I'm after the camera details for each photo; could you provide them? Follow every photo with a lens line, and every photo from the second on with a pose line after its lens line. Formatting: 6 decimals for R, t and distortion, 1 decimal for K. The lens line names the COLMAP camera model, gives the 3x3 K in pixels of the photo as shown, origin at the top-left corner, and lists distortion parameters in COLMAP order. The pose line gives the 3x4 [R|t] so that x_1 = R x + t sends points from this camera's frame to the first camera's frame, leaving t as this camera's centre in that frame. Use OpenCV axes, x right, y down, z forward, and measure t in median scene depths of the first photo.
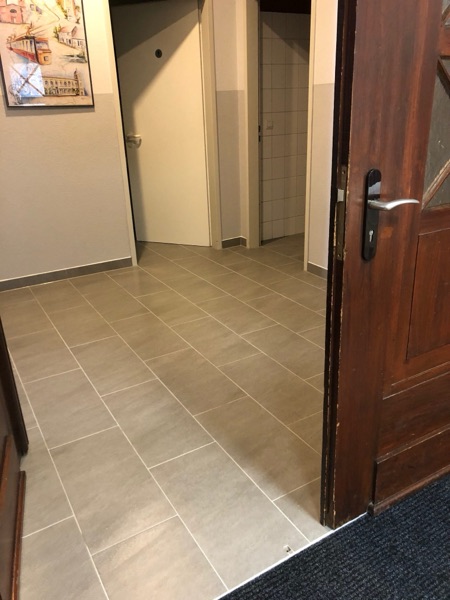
lens RADIAL K [[491.3, 0, 225.0], [0, 491.3, 300.0], [0, 0, 1]] dist [0.053908, -0.003717]
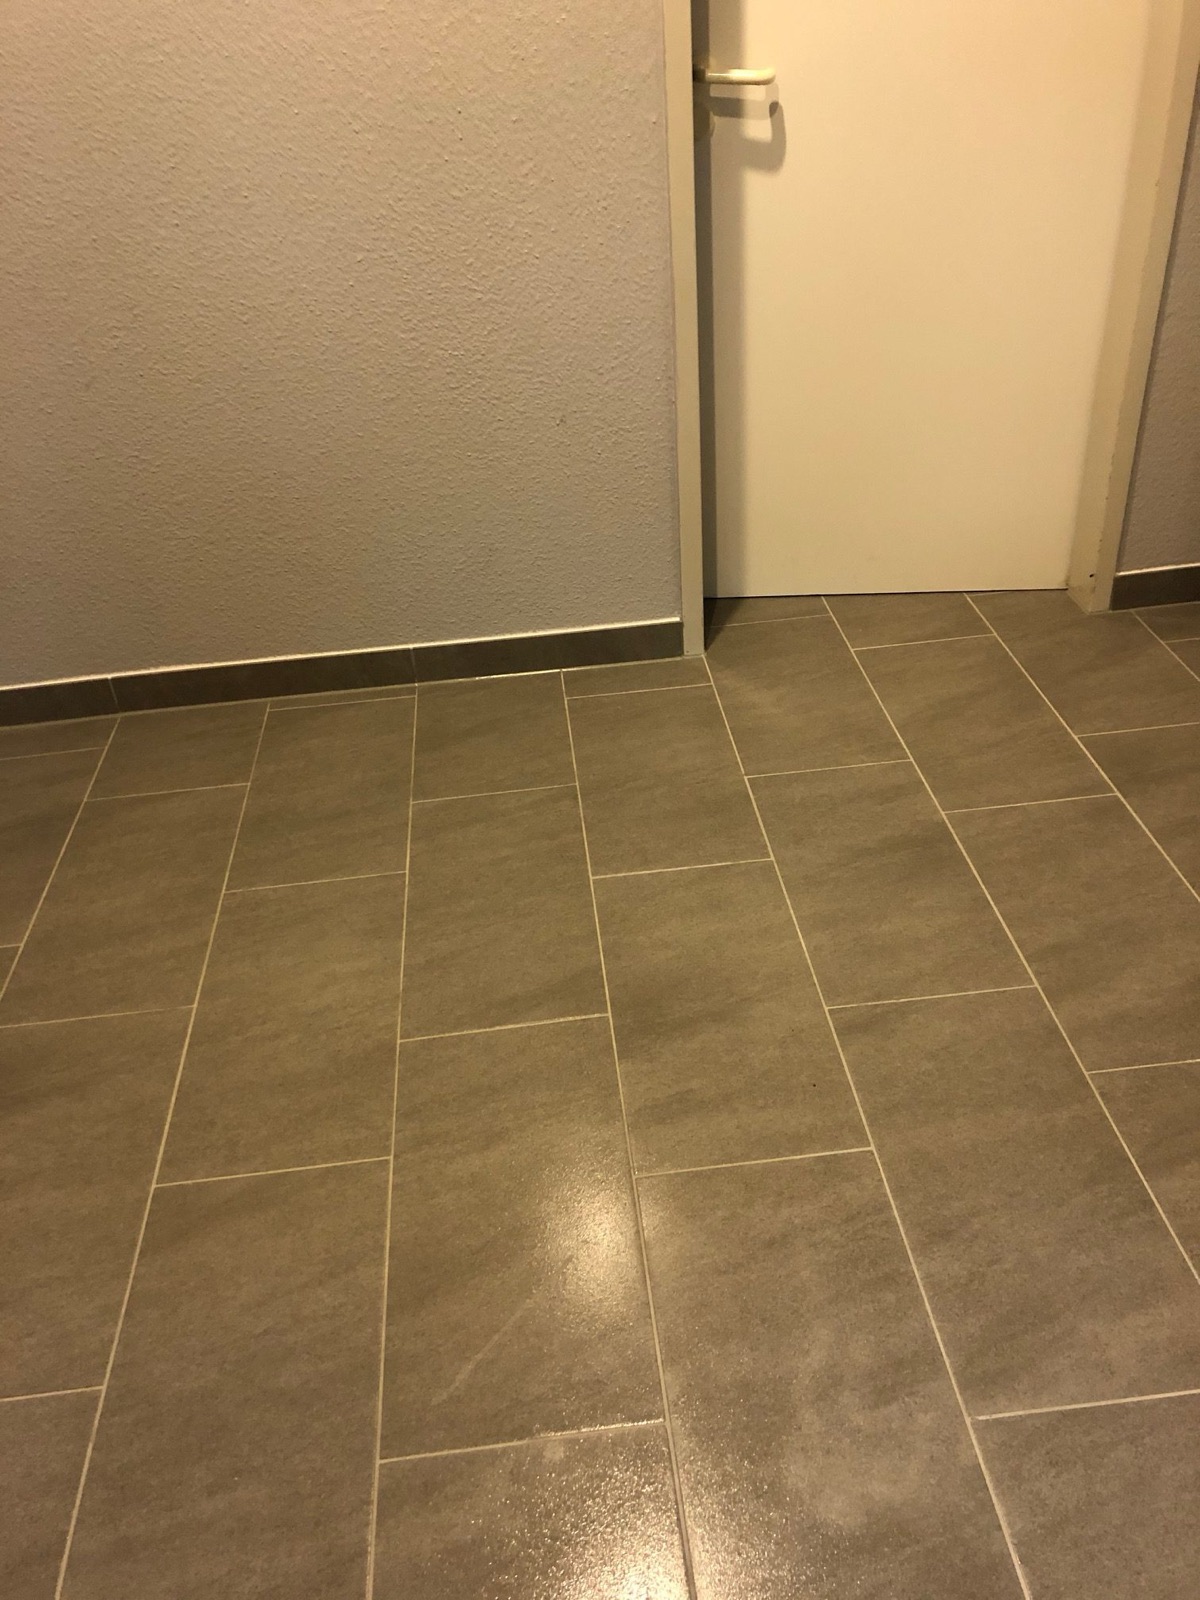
lens RADIAL K [[1310.0, 0, 600.0], [0, 1310.0, 800.0], [0, 0, 1]] dist [0.053908, -0.003717]
pose [[0.906887, 0.227739, -0.354529, 0.020144], [-0.138925, 0.955920, 0.258682, -0.171918], [0.397814, -0.185343, 0.898550, 0.417790]]
